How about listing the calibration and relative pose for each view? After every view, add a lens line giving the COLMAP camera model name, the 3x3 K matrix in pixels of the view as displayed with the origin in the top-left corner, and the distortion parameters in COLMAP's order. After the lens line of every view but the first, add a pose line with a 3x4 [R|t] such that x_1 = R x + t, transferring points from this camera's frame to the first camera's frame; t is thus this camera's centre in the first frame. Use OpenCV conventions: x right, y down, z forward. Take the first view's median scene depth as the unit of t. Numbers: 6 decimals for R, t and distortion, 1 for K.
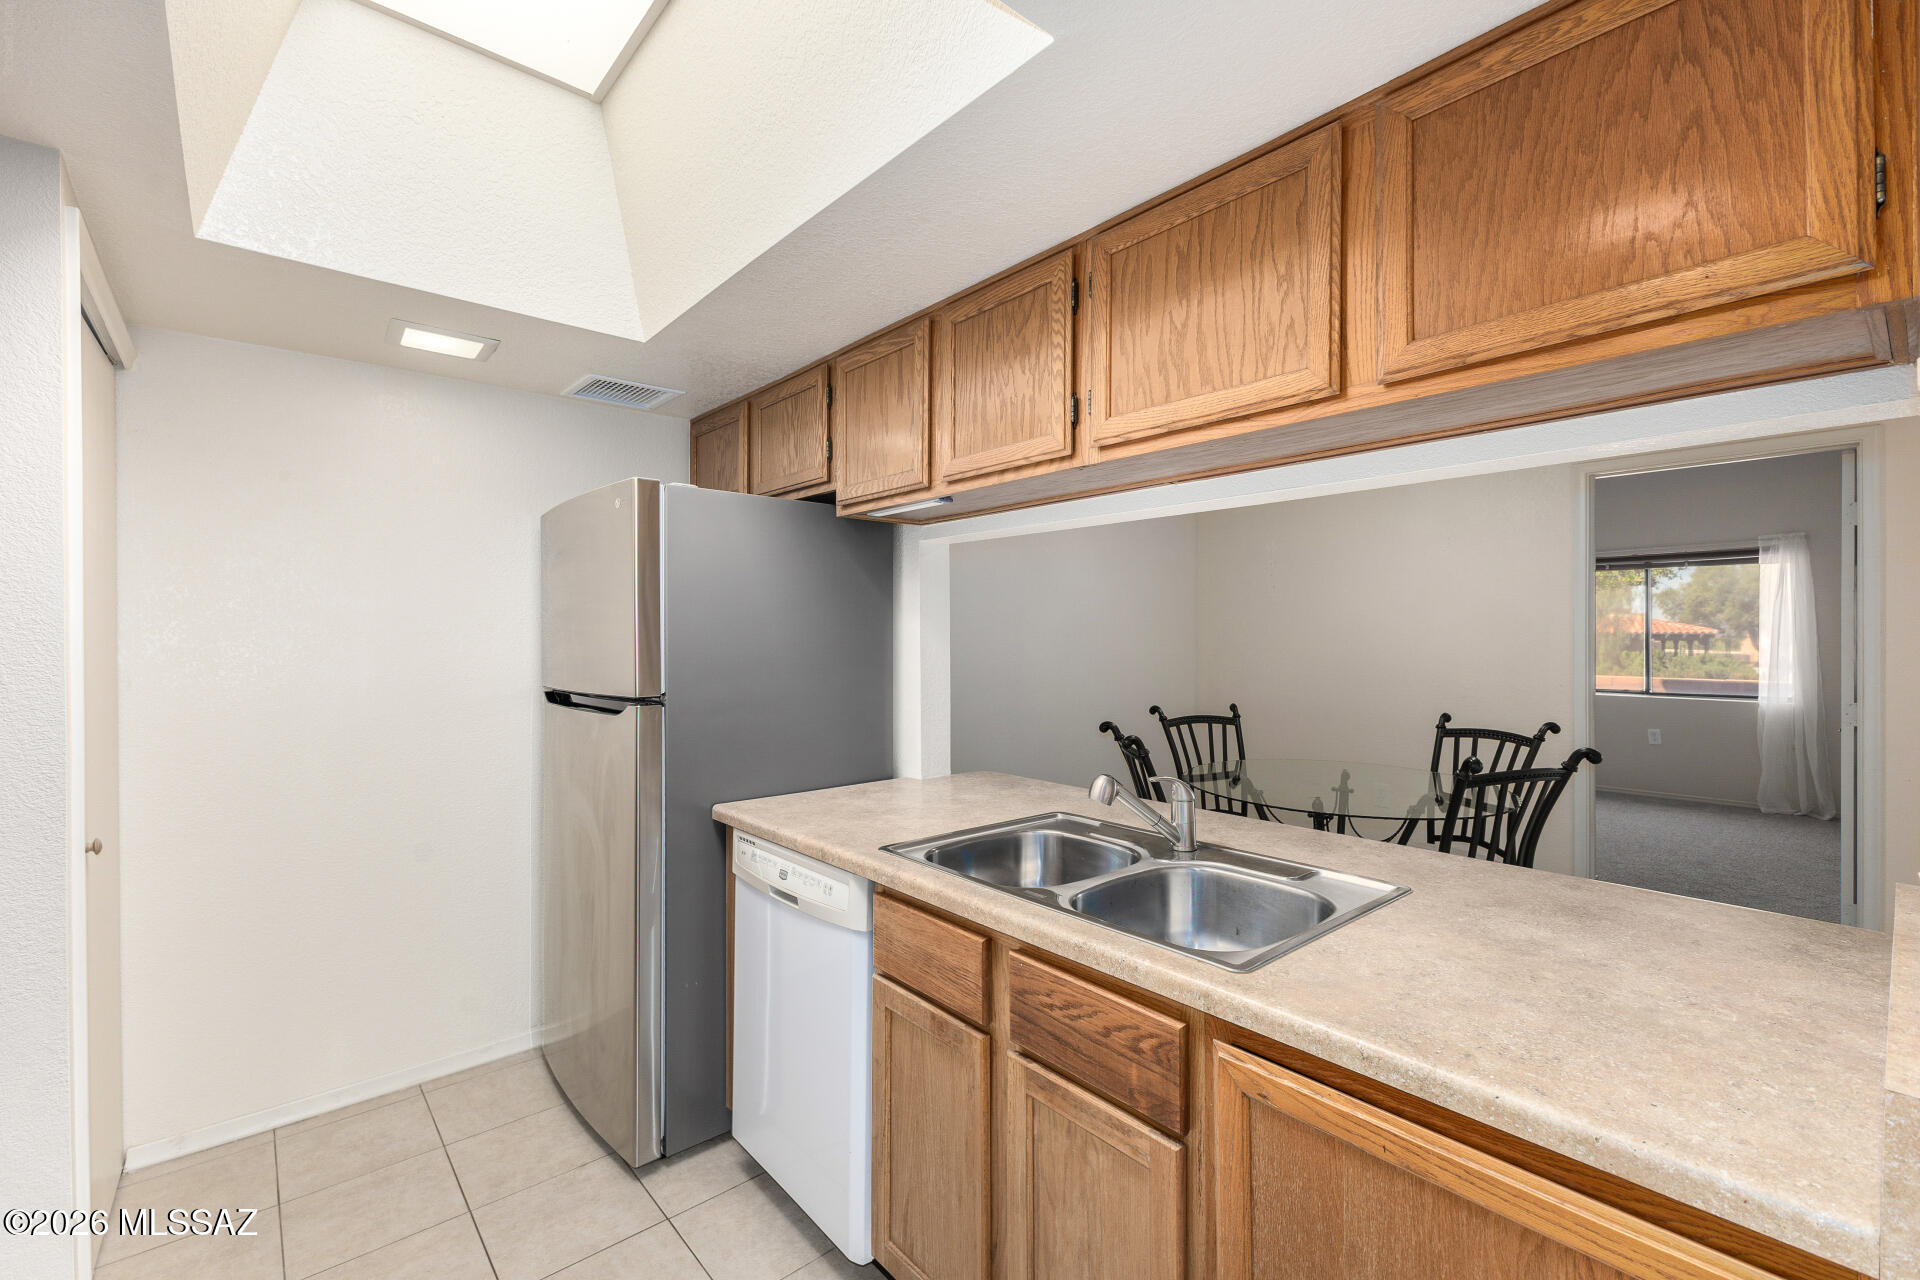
lens RADIAL K [[829.9, 0, 956.6], [0, 829.9, 637.6], [0, 0, 1]] dist [0.017083, -0.001231]
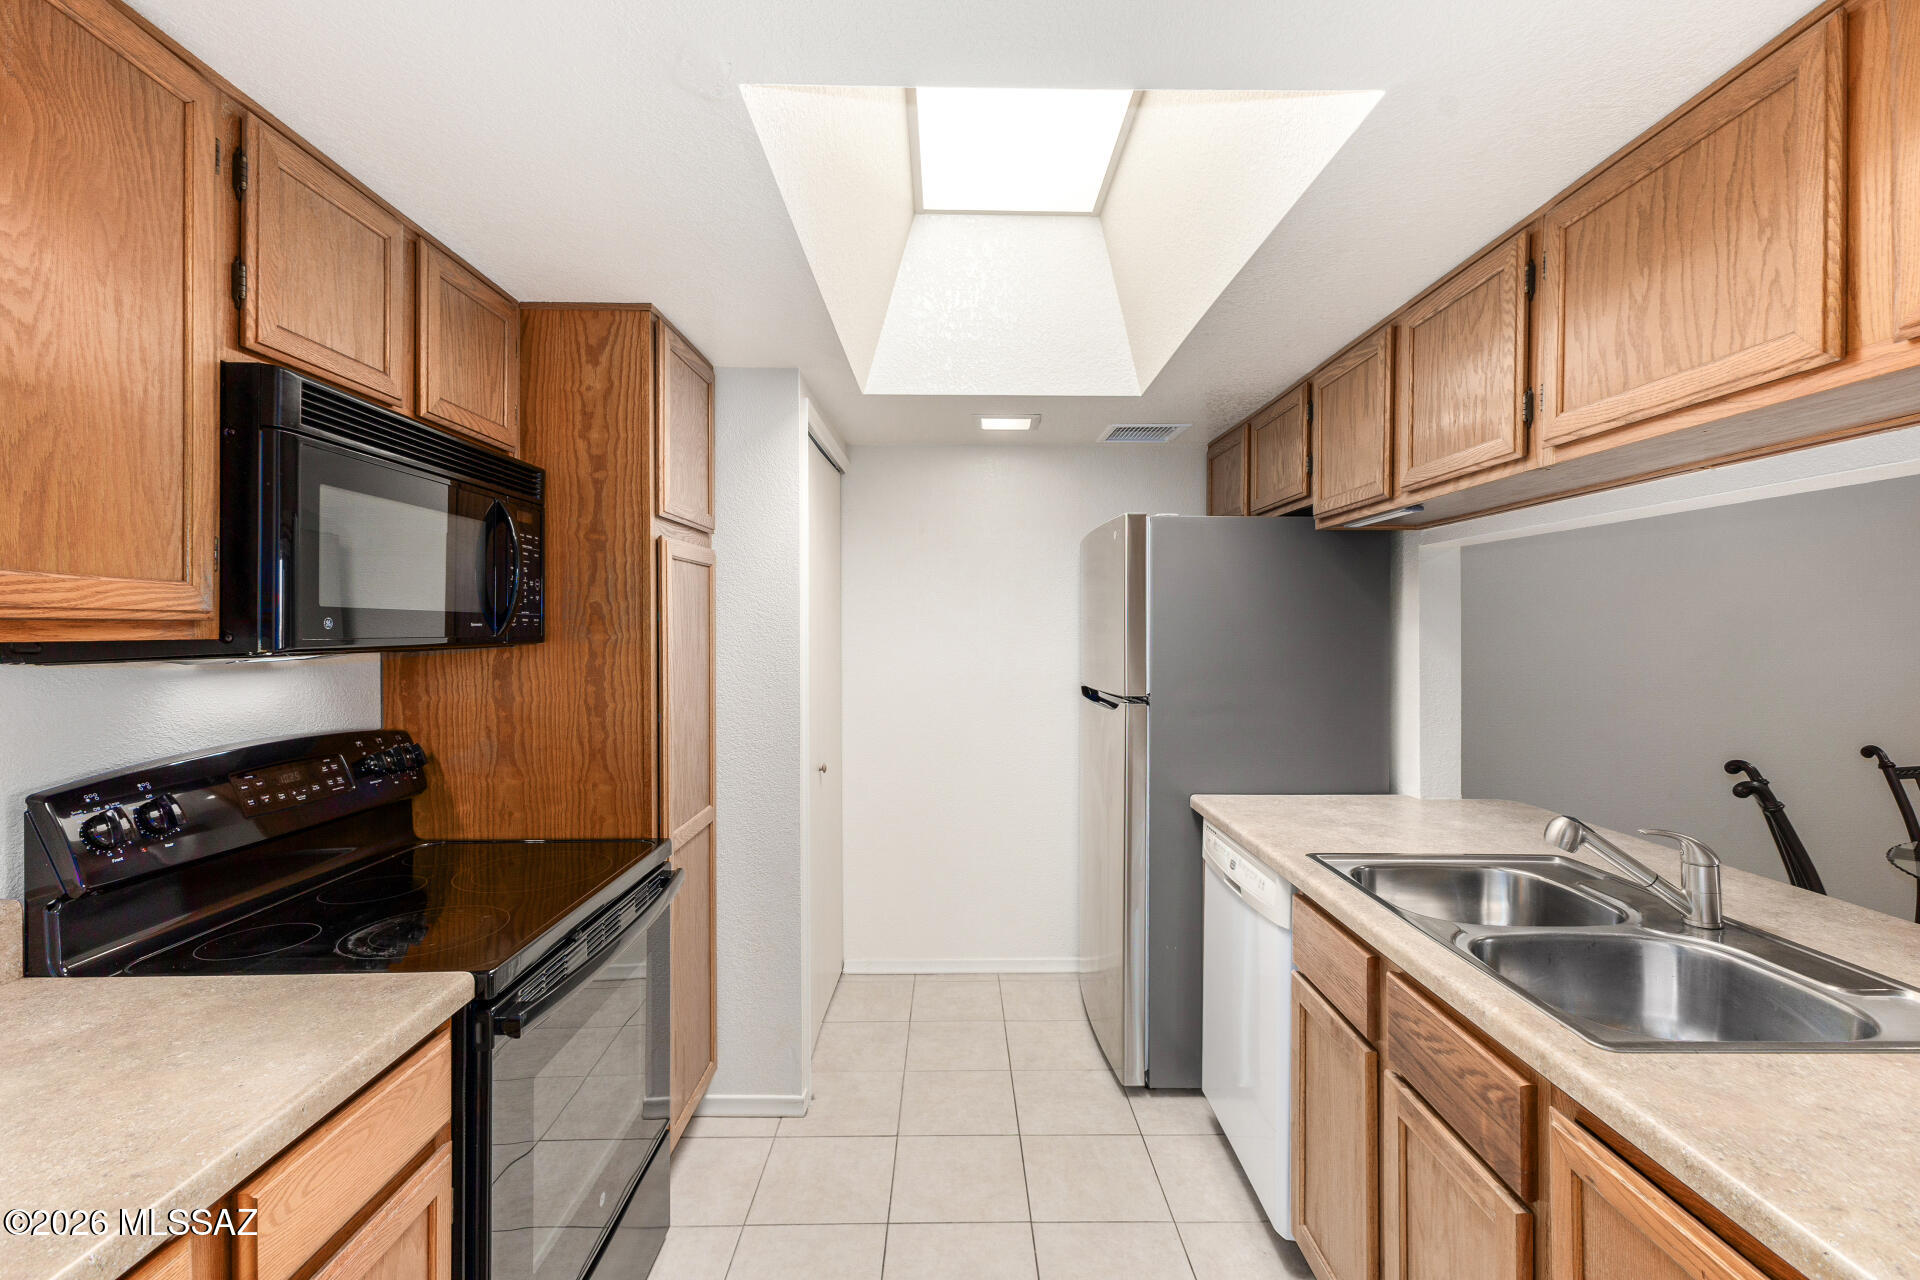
lens RADIAL K [[829.9, 0, 966.0], [0, 829.9, 633.3], [0, 0, 1]] dist [0.017083, -0.001231]
pose [[0.768901, 0.006928, -0.639330, 0.246826], [-0.005053, 0.999976, 0.004758, -0.028808], [0.639348, -0.000428, 0.768918, -0.084416]]
